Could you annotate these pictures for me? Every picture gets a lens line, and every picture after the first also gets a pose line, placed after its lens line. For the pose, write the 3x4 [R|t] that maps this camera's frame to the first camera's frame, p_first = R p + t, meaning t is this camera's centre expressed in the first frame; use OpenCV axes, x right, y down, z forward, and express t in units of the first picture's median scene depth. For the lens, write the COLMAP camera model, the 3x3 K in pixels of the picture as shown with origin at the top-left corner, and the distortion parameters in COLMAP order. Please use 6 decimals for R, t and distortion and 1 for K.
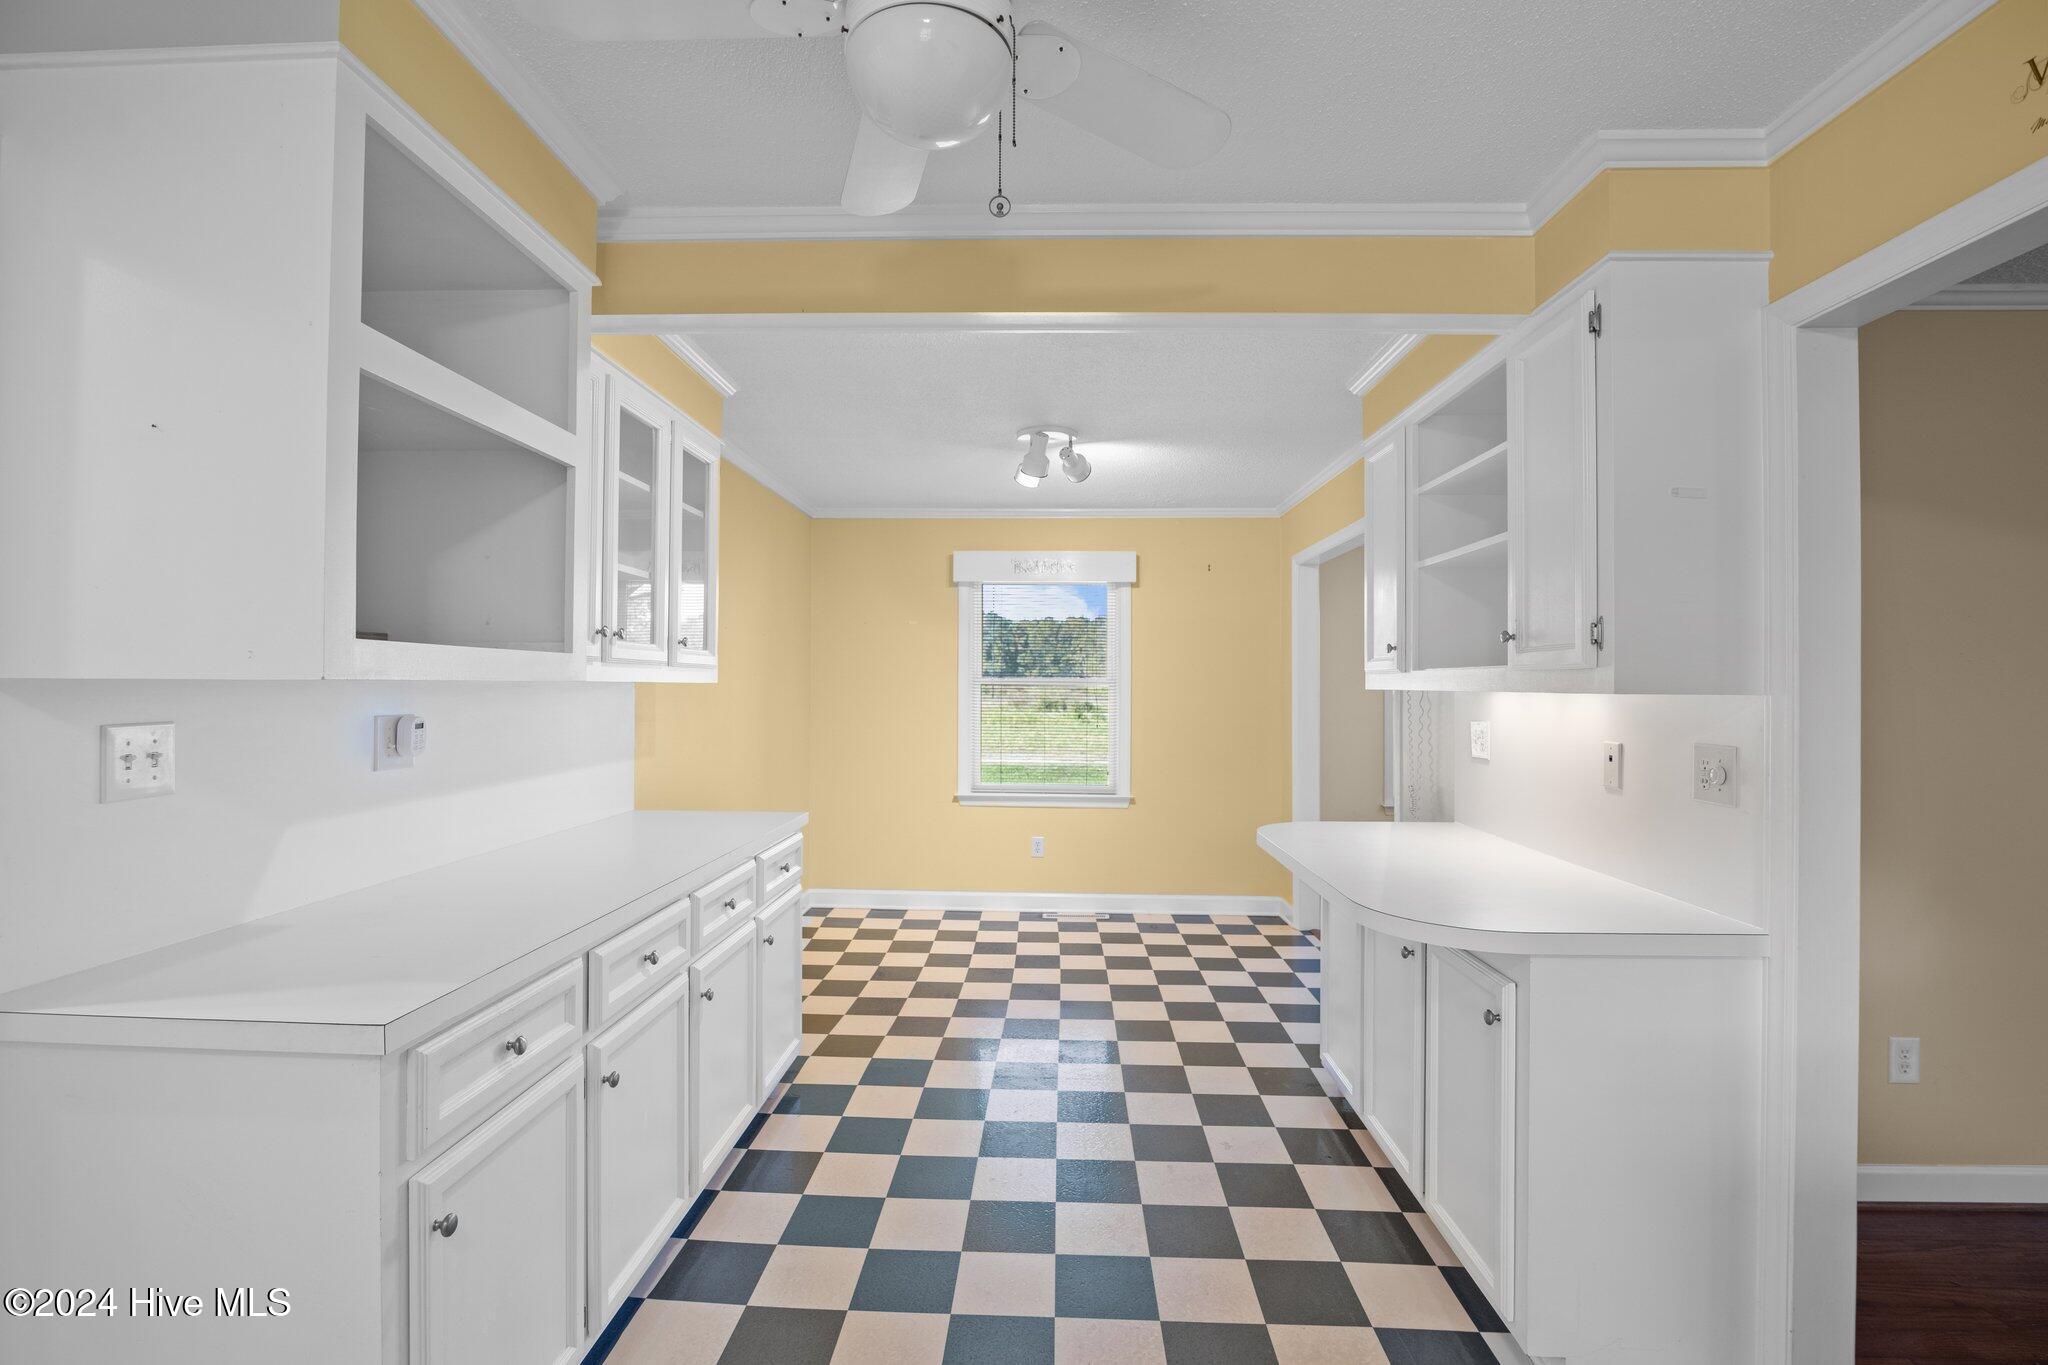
lens RADIAL K [[949.9, 0, 1012.2], [0, 949.9, 680.2], [0, 0, 1]] dist [-0.023498, 0.003152]
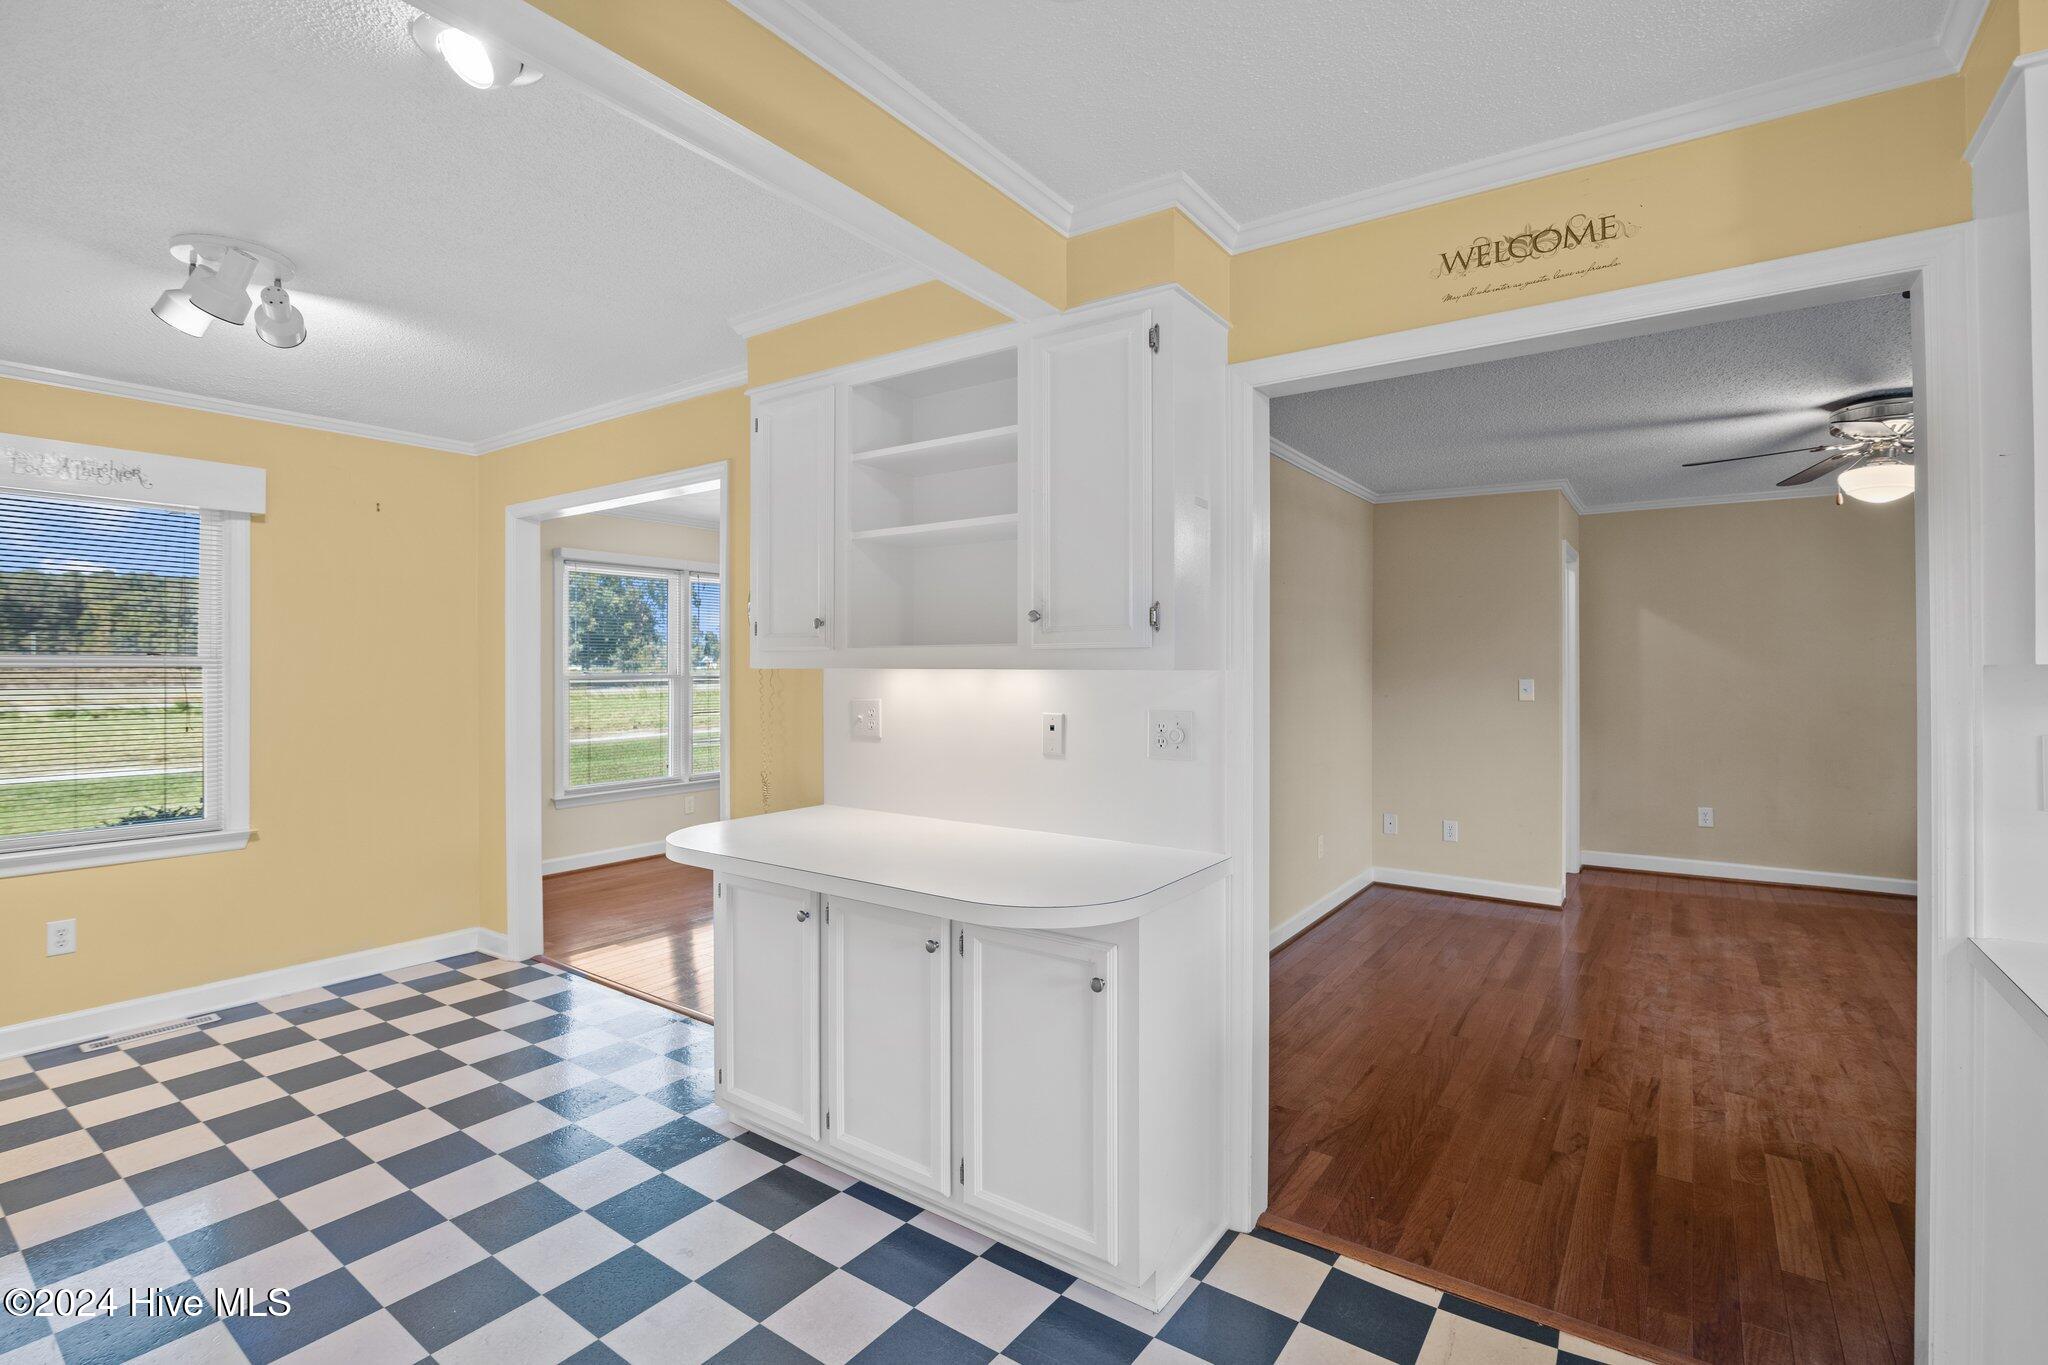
lens RADIAL K [[949.9, 0, 1032.5], [0, 949.9, 661.9], [0, 0, 1]] dist [-0.023498, 0.003152]
pose [[0.537306, -0.005107, 0.843372, -0.307642], [0.001413, 0.999986, 0.005155, -0.001120], [-0.843386, -0.001578, 0.537306, 0.383033]]
